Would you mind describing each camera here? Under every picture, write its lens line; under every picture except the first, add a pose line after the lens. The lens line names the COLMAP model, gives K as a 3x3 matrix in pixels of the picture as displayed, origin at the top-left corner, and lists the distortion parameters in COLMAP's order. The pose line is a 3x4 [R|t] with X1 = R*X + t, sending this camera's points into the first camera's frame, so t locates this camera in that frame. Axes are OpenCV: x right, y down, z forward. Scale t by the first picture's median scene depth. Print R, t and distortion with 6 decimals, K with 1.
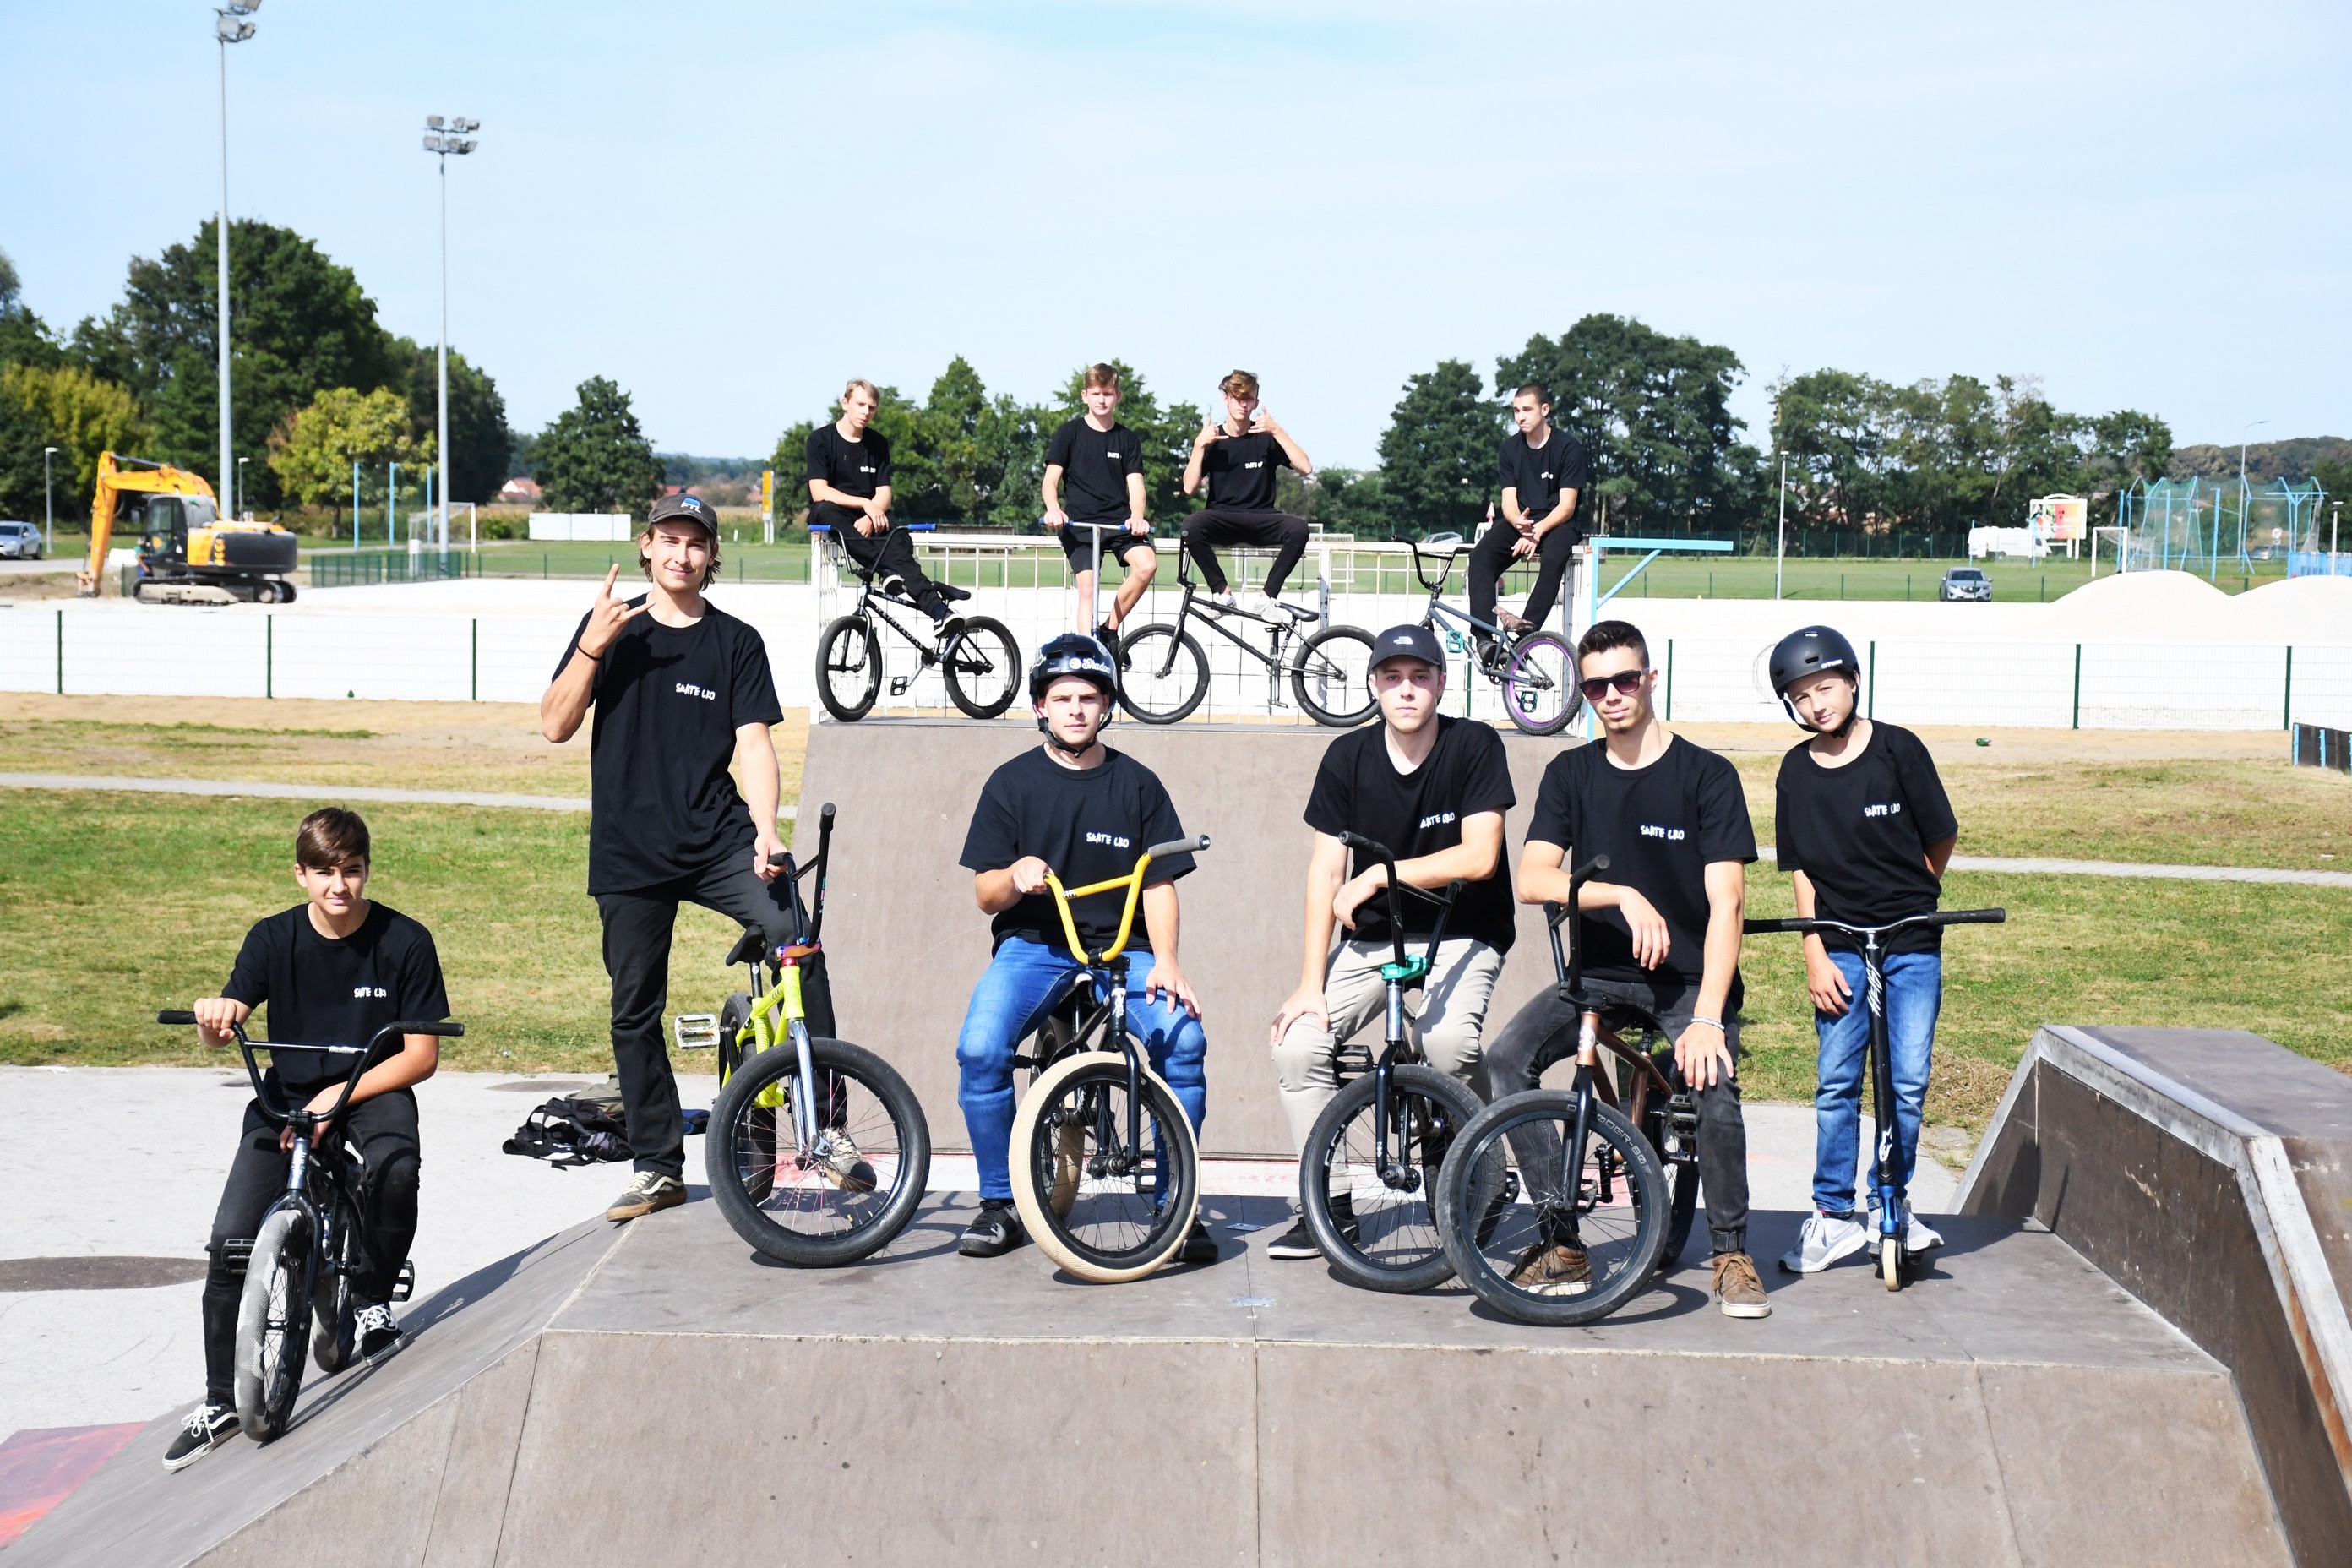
lens RADIAL K [[4319.0, 0, 1176.9], [0, 4319.0, 785.1], [0, 0, 1]] dist [0.400786, 0.000000]
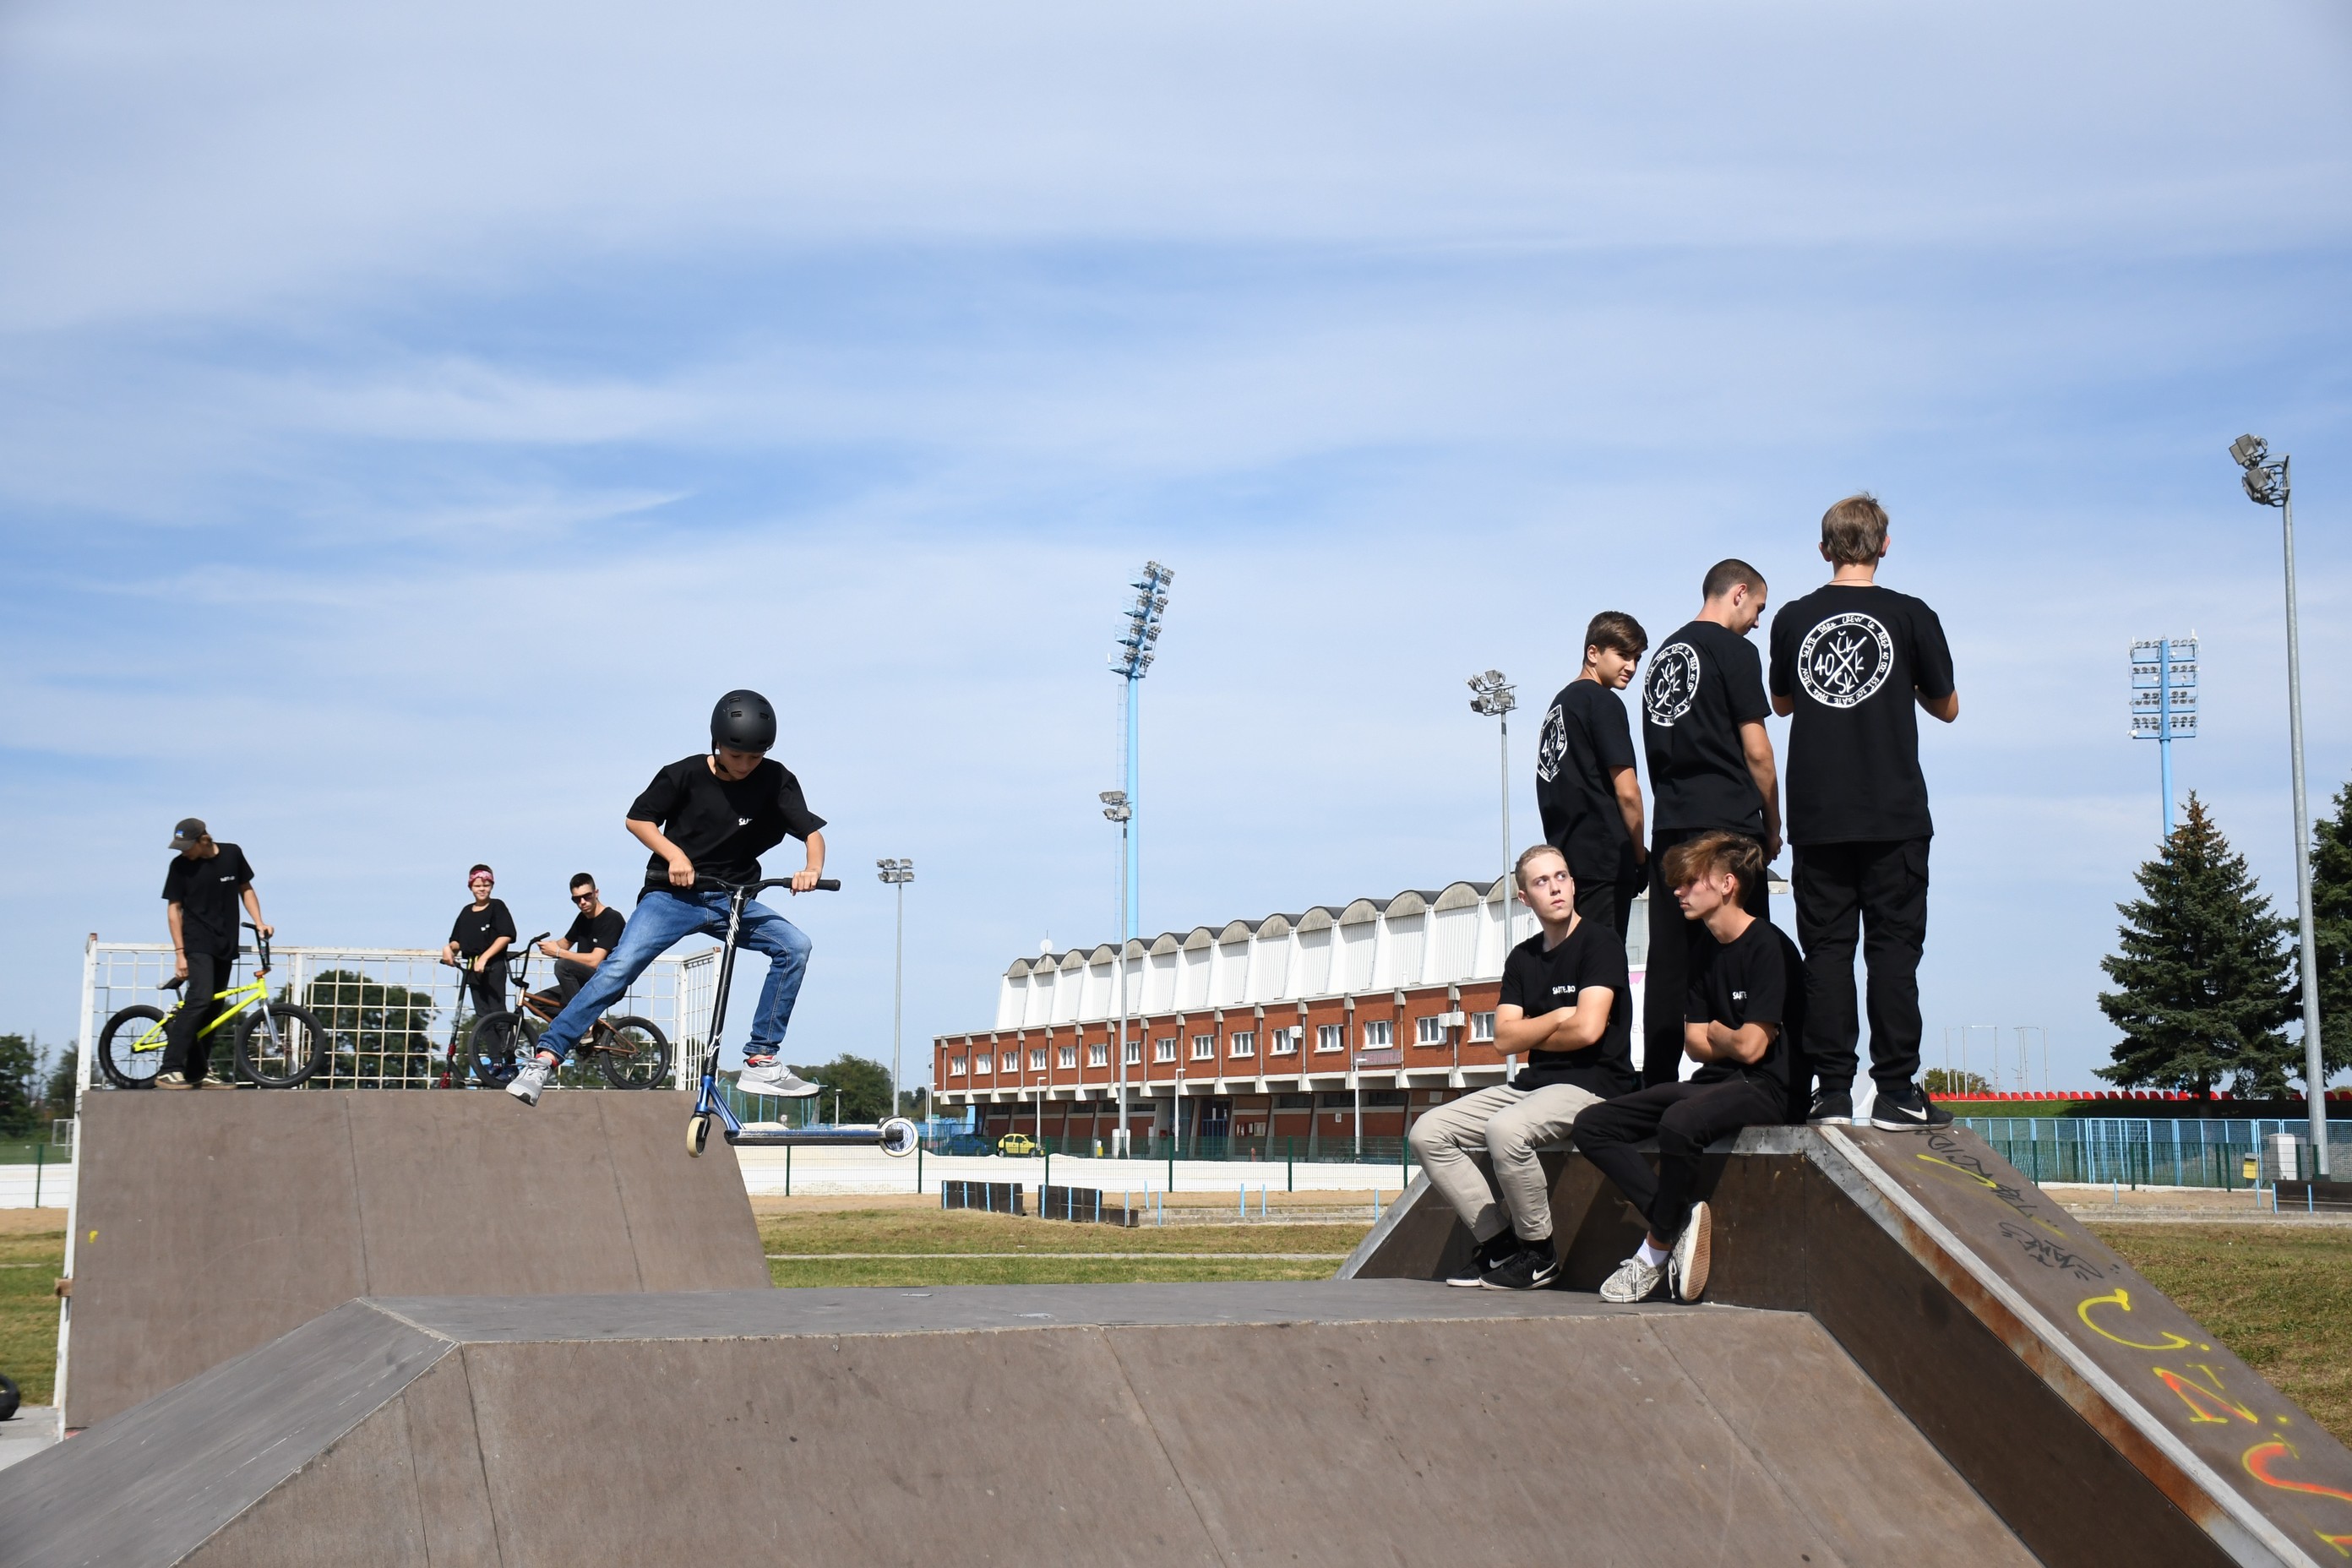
lens RADIAL K [[2899.7, 0, 1163.3], [0, 2899.7, 772.7], [0, 0, 1]] dist [0.132171, 0.000000]
pose [[0.928954, 0.028501, 0.369098, -0.257268], [0.037694, 0.984568, -0.170897, 0.119280], [-0.368272, 0.172668, 0.913543, 0.280890]]
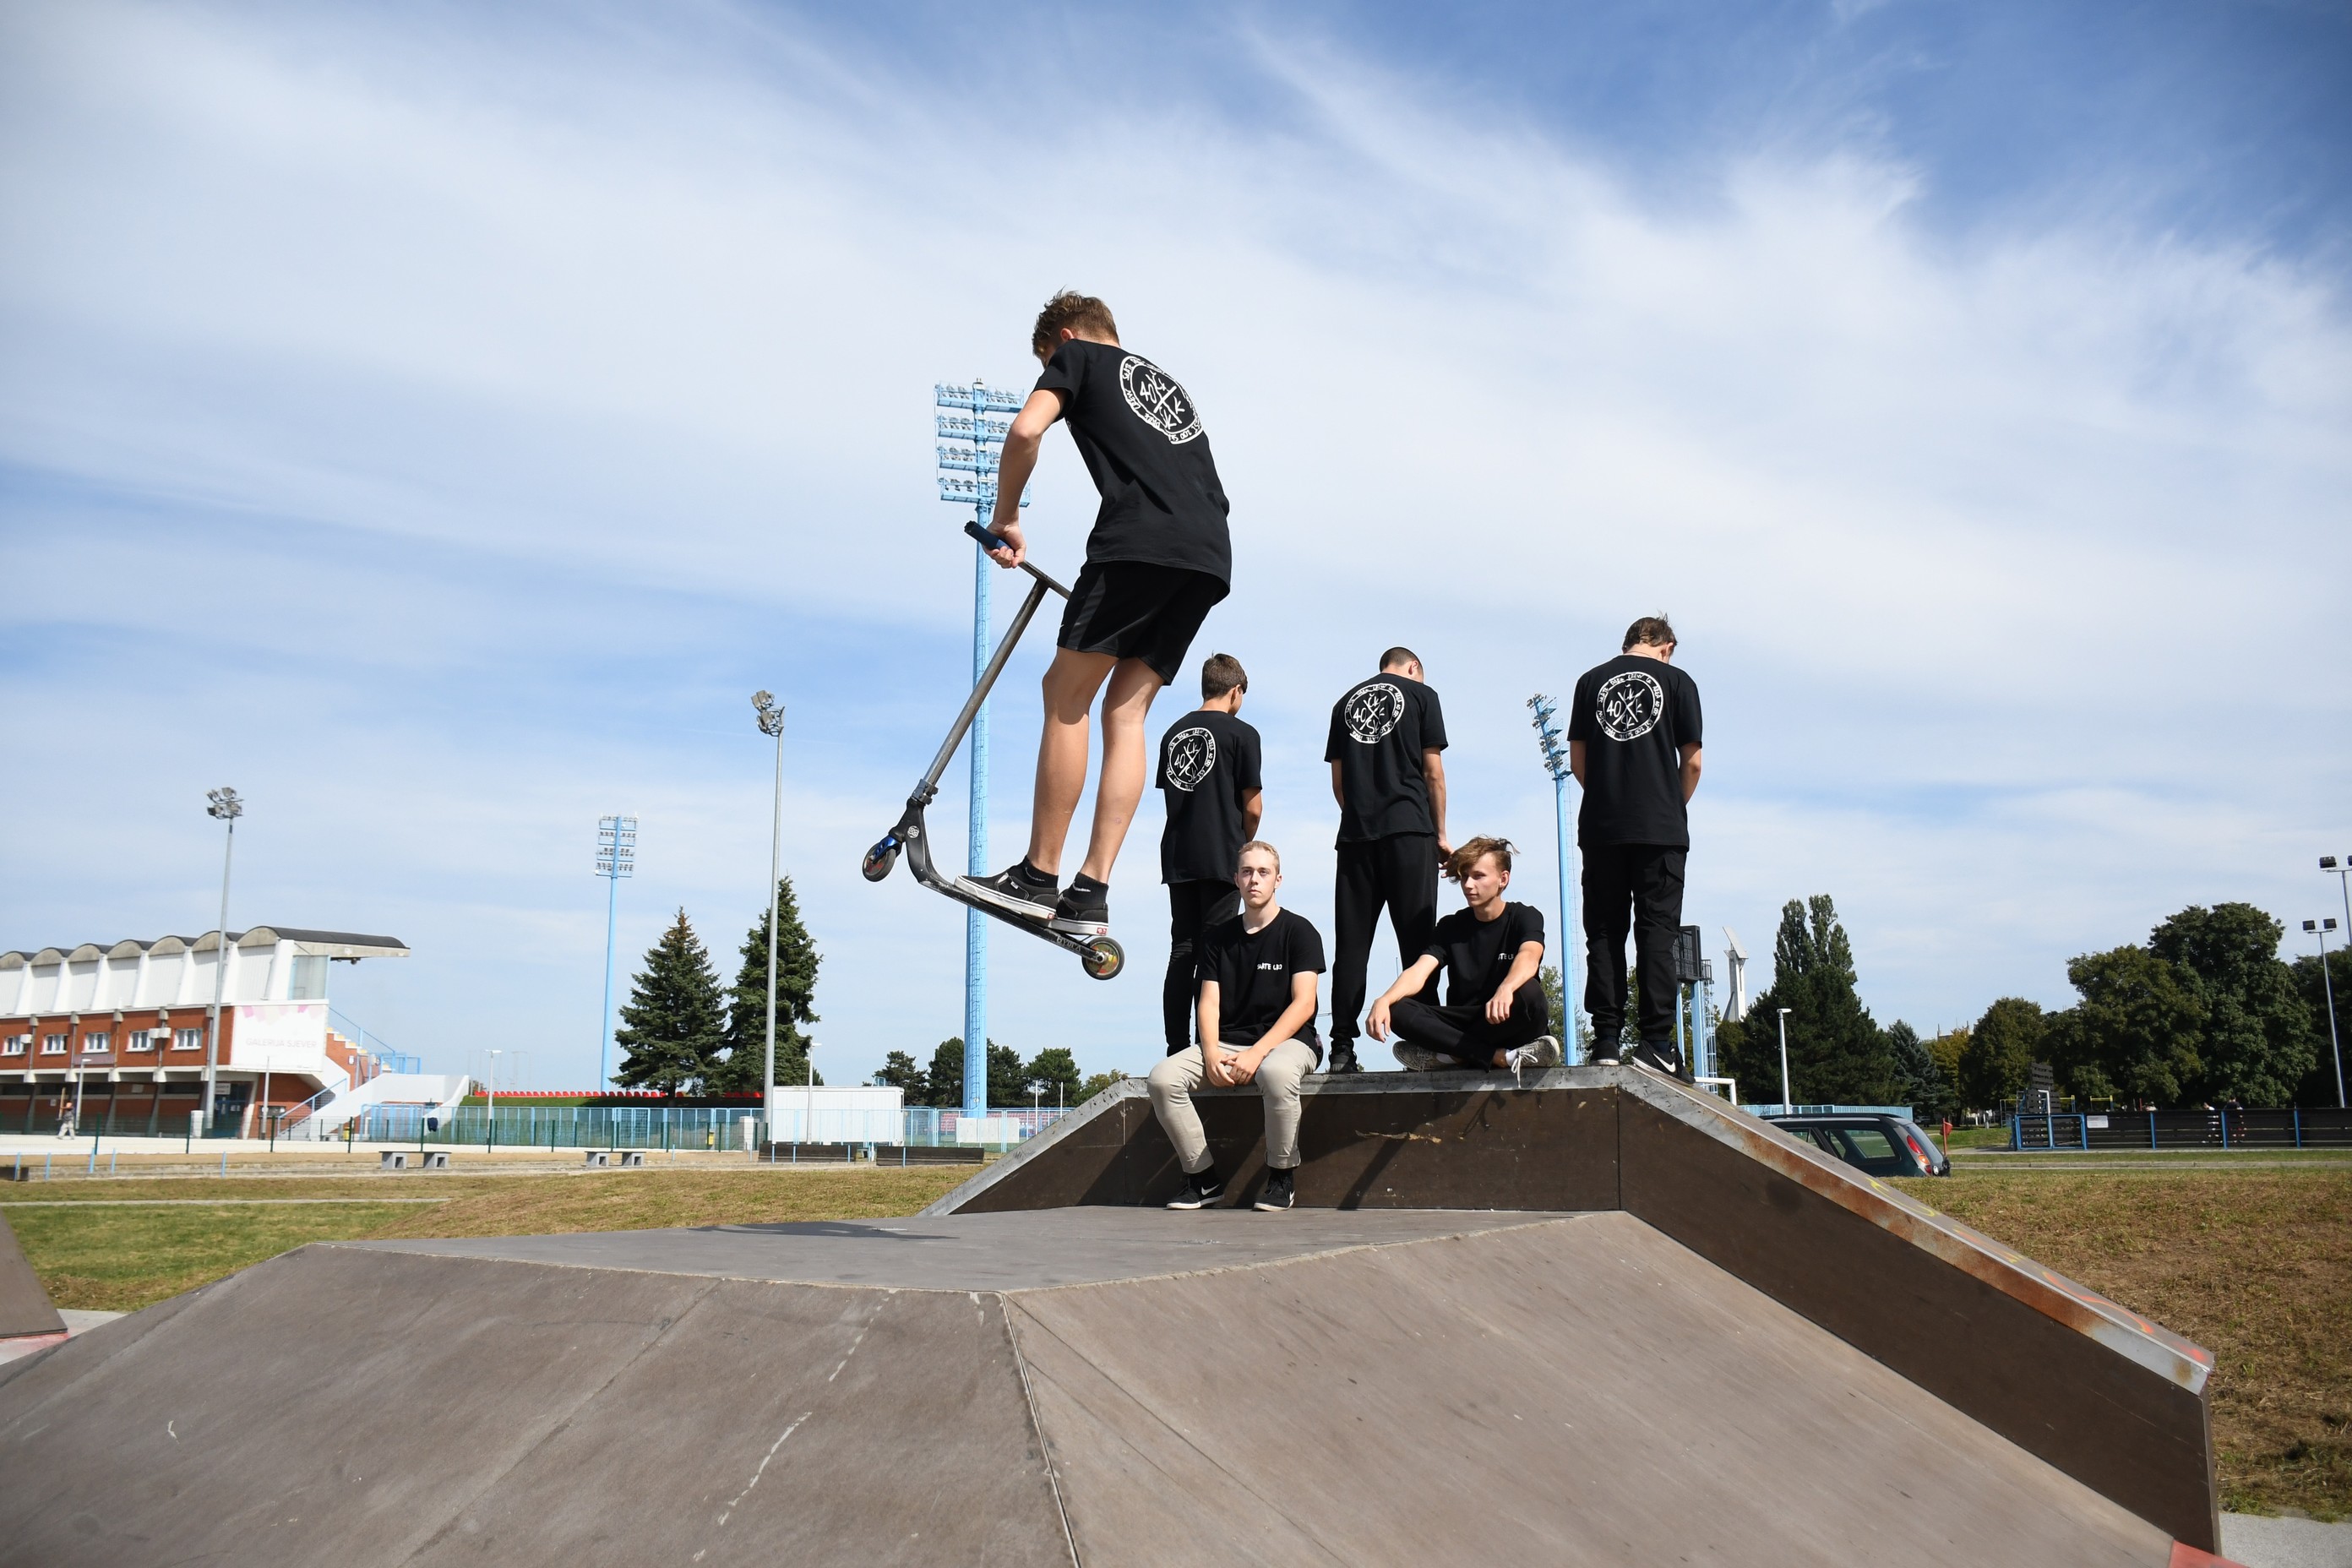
lens RADIAL K [[1835.4, 0, 1177.3], [0, 1835.4, 803.9], [0, 0, 1]] dist [-0.146811, 0.102354]
pose [[0.521075, 0.129145, 0.843684, -0.430621], [0.062666, 0.980030, -0.188720, 0.103726], [-0.851207, 0.151207, 0.502576, 0.808311]]
